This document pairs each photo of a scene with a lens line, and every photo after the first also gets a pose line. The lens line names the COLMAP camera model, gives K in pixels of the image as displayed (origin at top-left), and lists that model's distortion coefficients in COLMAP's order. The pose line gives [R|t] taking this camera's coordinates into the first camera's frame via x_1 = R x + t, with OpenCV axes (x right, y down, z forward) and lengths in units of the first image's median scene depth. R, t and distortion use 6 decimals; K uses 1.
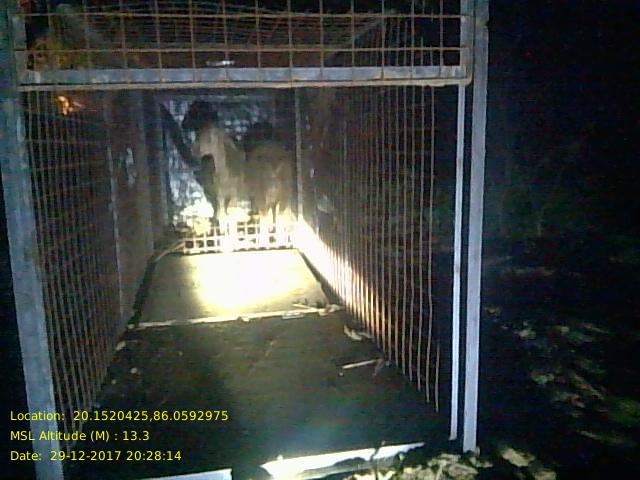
lens RADIAL K [[573.6, 0, 290.0], [0, 573.6, 238.0], [0, 0, 1]] dist [0.136297, -0.324316]
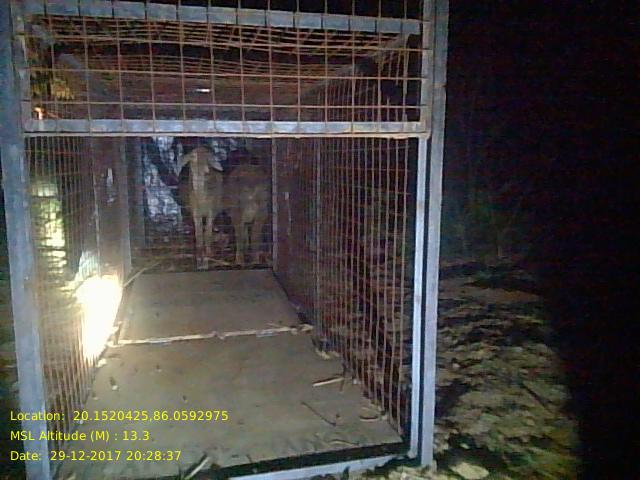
lens RADIAL K [[573.6, 0, 290.0], [0, 573.6, 238.0], [0, 0, 1]] dist [0.136297, -0.324316]
pose [[0.998697, 0.016367, 0.048346, -0.011915], [-0.015602, 0.999748, -0.016159, -0.047224], [-0.048598, 0.015383, 0.998700, -0.107484]]
